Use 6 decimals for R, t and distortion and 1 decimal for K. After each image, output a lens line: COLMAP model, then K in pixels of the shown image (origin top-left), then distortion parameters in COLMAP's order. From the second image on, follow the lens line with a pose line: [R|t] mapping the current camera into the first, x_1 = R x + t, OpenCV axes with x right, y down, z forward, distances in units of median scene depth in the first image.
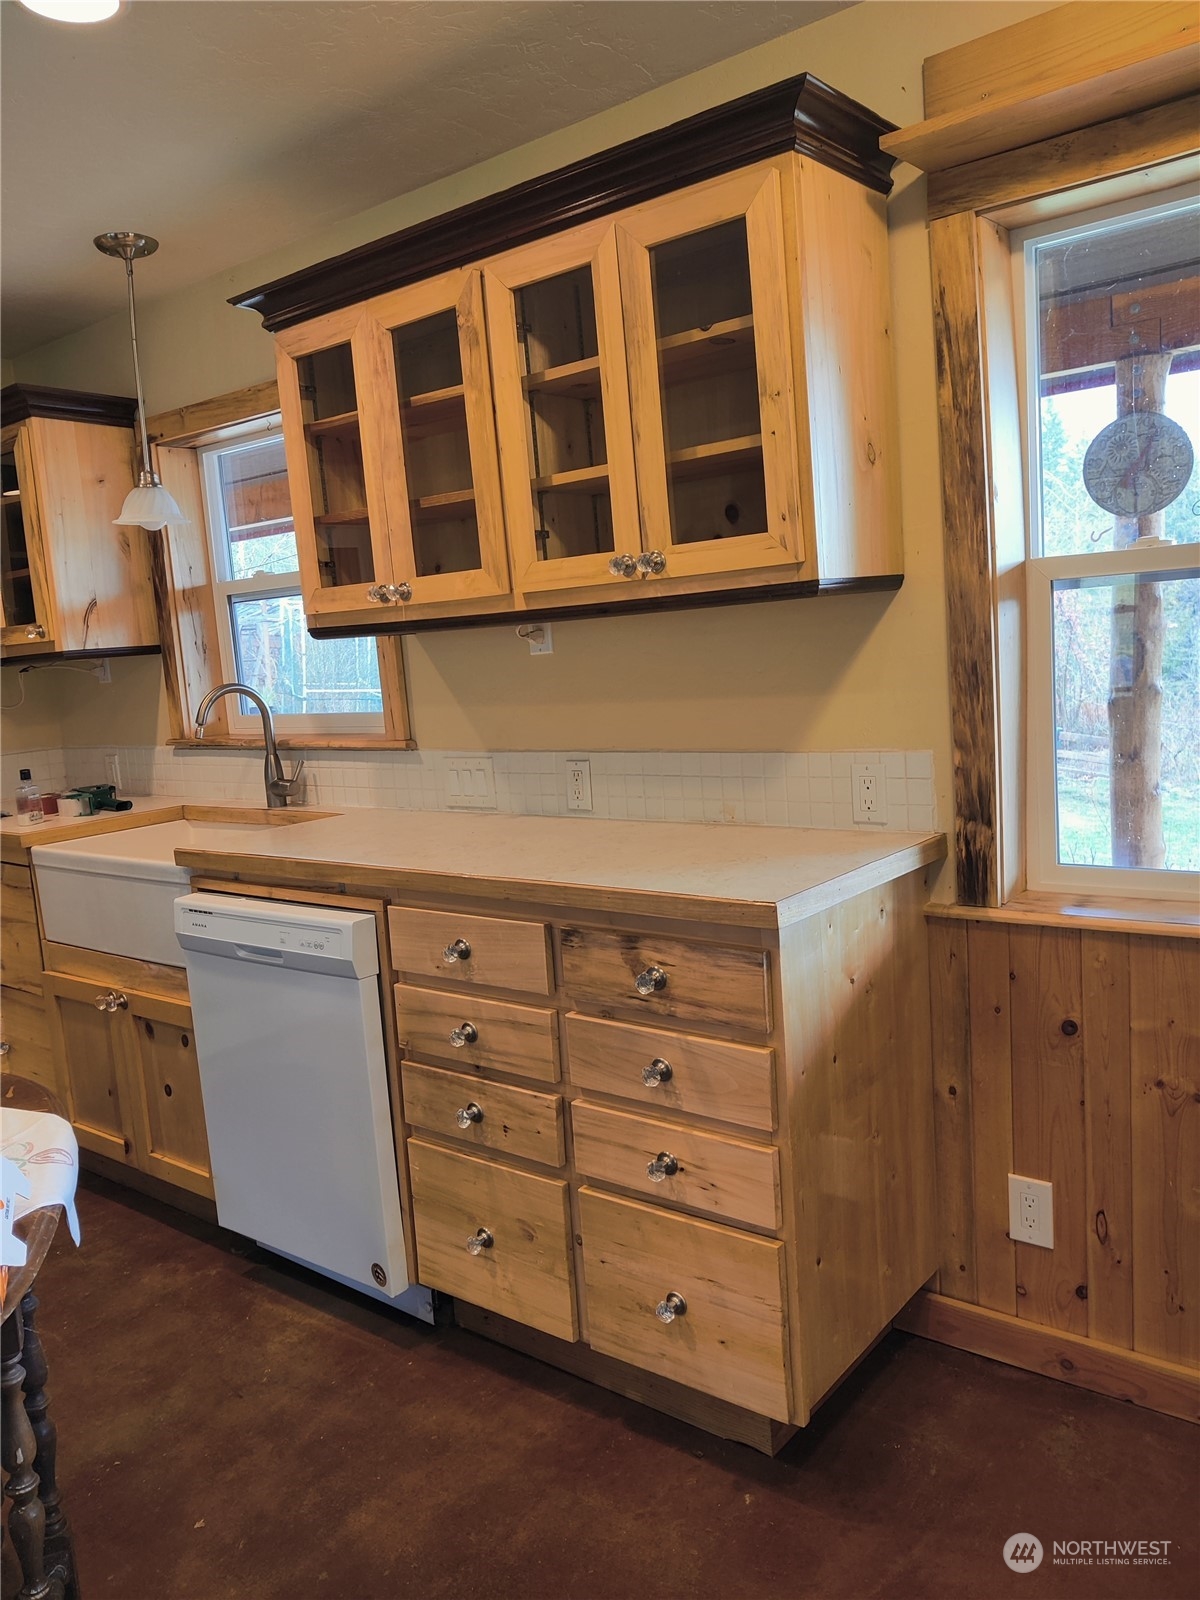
lens RADIAL K [[1219.9, 0, 603.8], [0, 1219.9, 790.7], [0, 0, 1]] dist [0.013601, -0.015091]
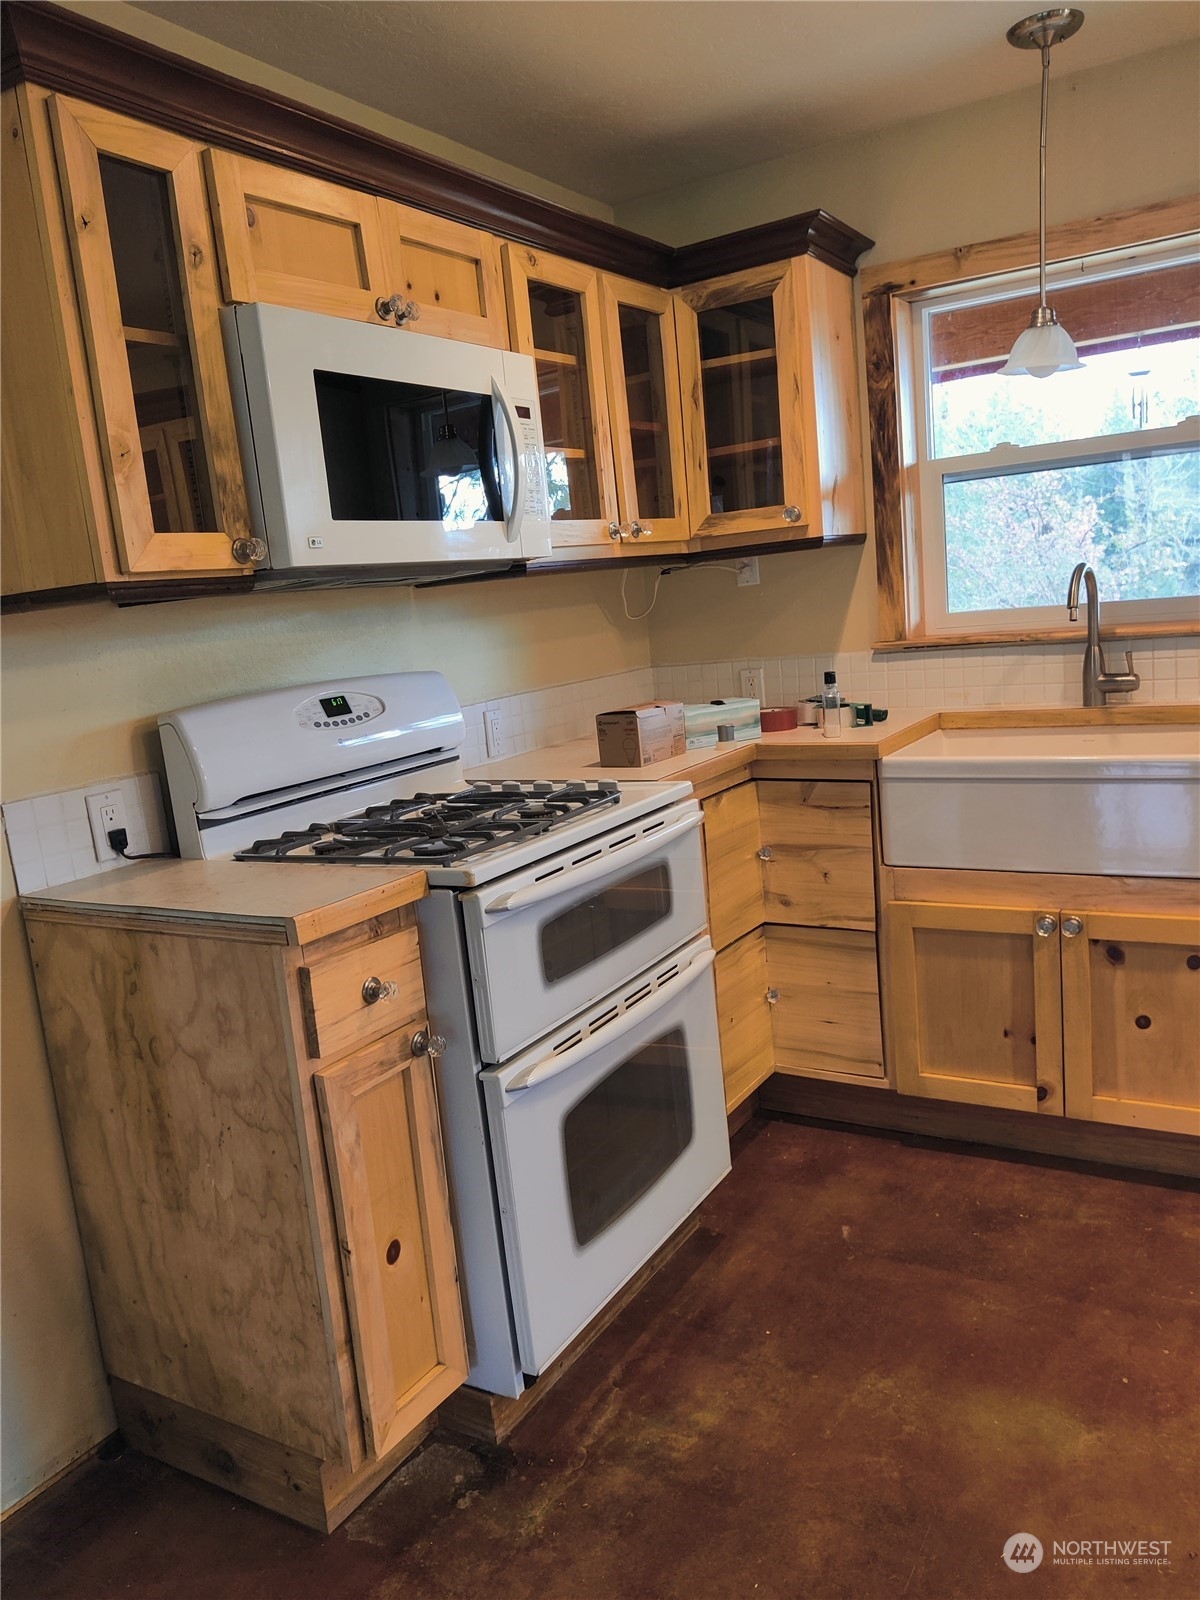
lens RADIAL K [[1219.9, 0, 597.7], [0, 1219.9, 810.9], [0, 0, 1]] dist [0.013601, -0.015091]
pose [[0.992033, -0.041523, 0.118941, -0.766036], [0.036495, 0.998359, 0.044140, 0.038189], [-0.120579, -0.039447, 0.991920, 0.171293]]
